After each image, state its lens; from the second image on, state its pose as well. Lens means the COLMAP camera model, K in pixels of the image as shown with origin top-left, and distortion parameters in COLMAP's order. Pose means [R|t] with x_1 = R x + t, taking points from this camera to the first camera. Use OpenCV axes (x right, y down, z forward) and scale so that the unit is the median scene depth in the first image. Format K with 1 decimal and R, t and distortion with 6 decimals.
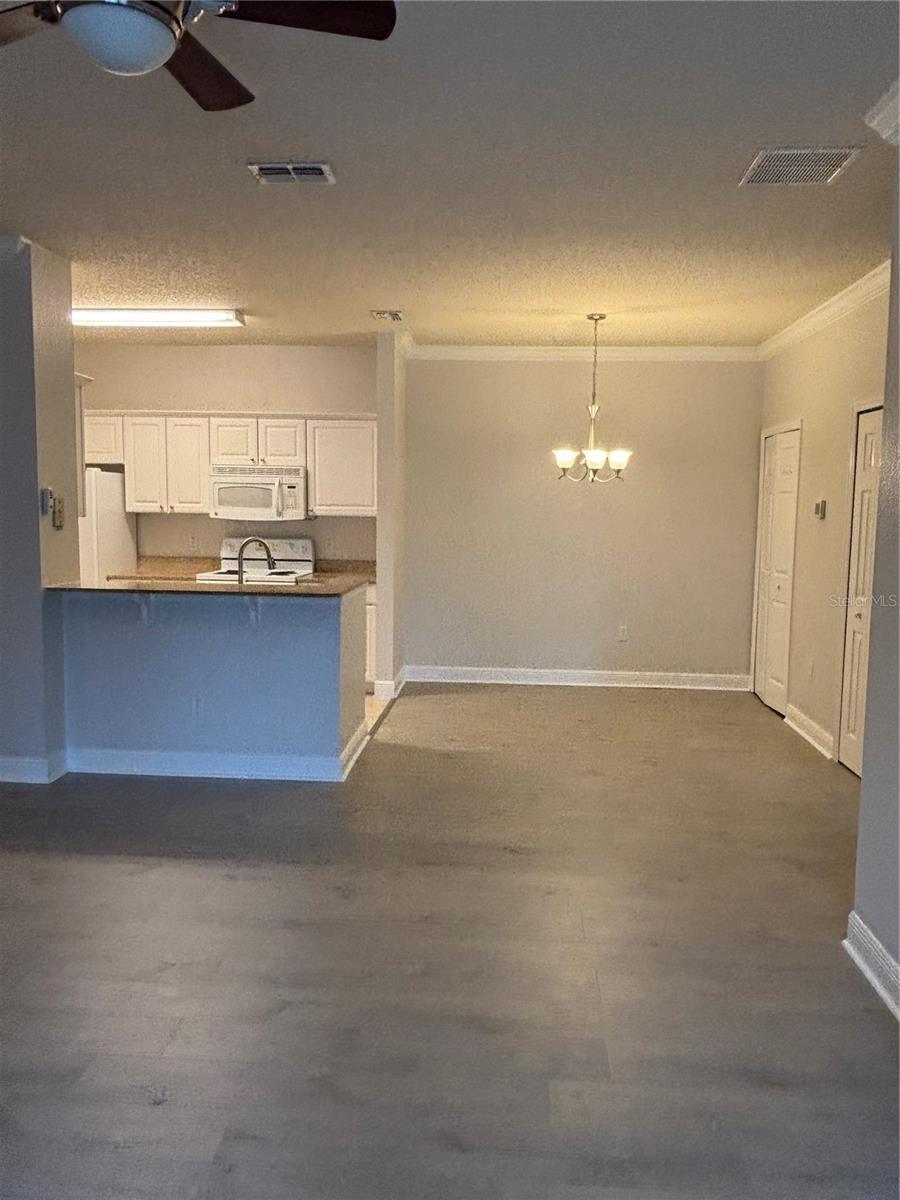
lens RADIAL K [[907.5, 0, 447.1], [0, 907.5, 606.7], [0, 0, 1]] dist [0.011671, 0.000134]
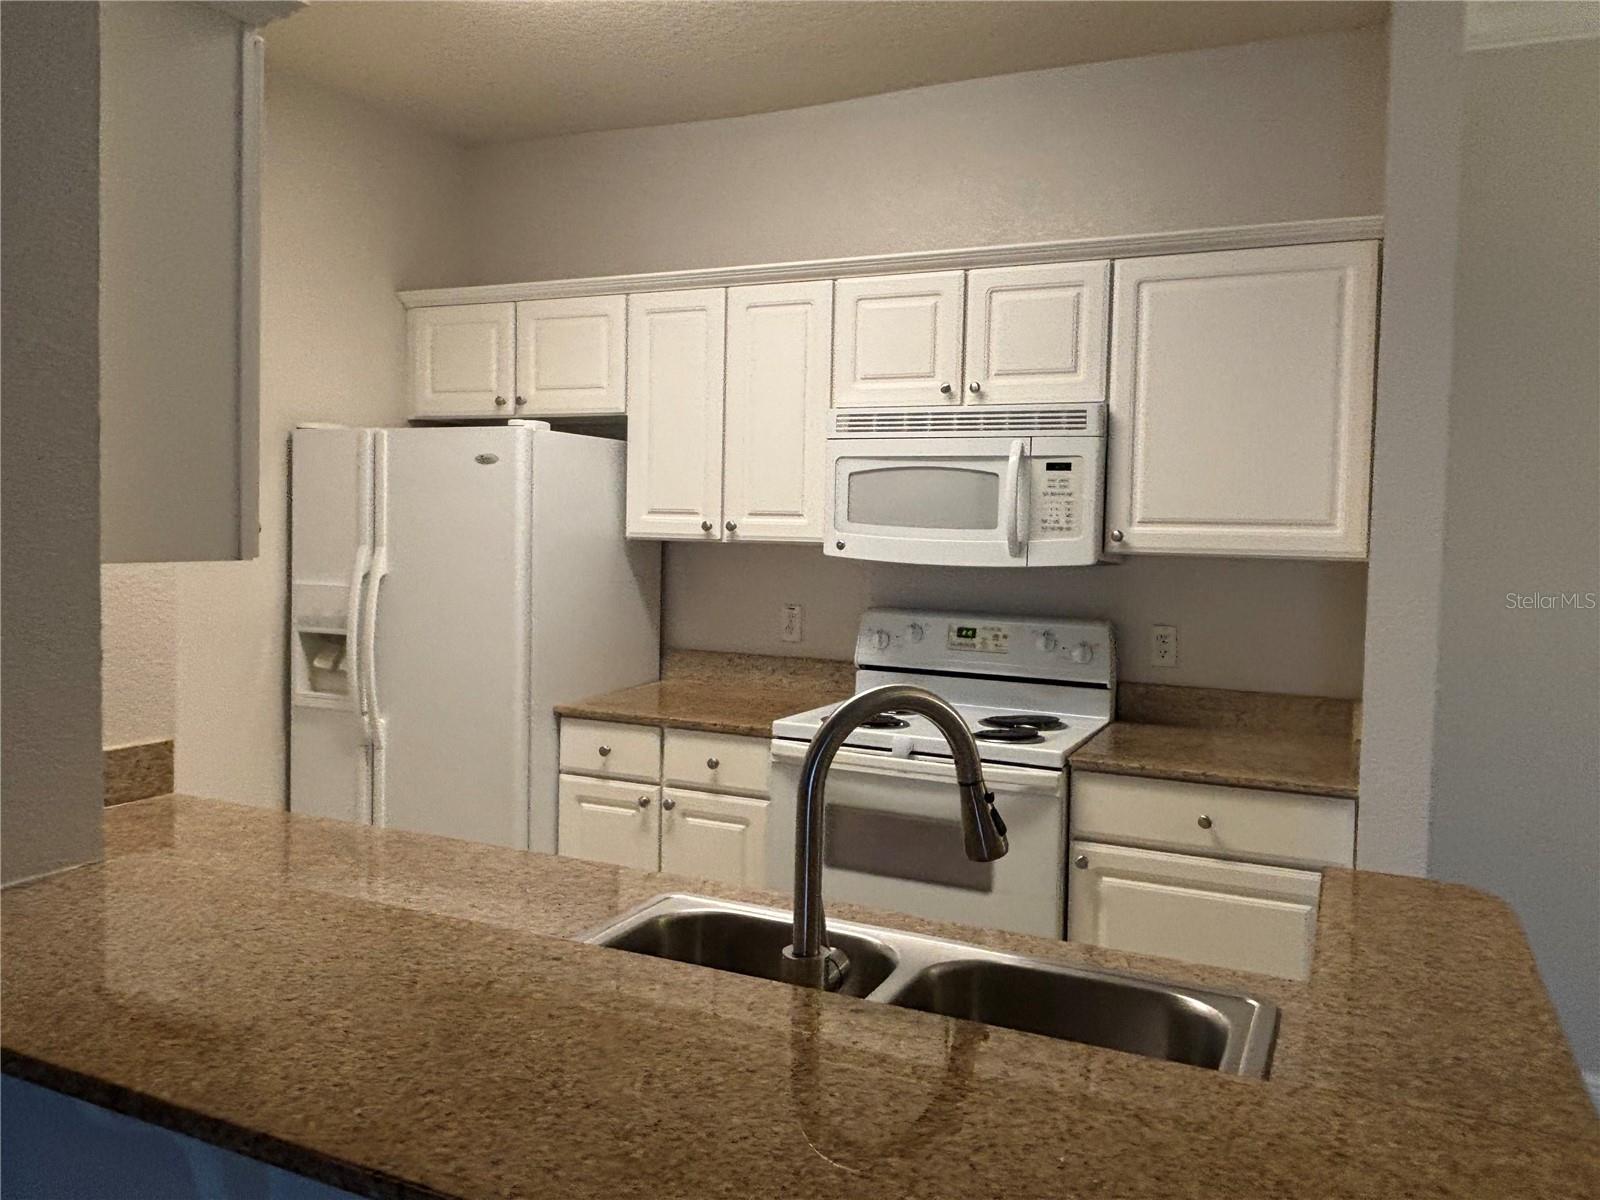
lens RADIAL K [[1210.0, 0, 791.1], [0, 1210.0, 600.4], [0, 0, 1]] dist [0.011671, 0.000134]
pose [[0.932479, 0.027489, -0.360177, -0.101238], [-0.048736, 0.997557, -0.050039, -0.056115], [0.357921, 0.064214, 0.931541, 0.554307]]
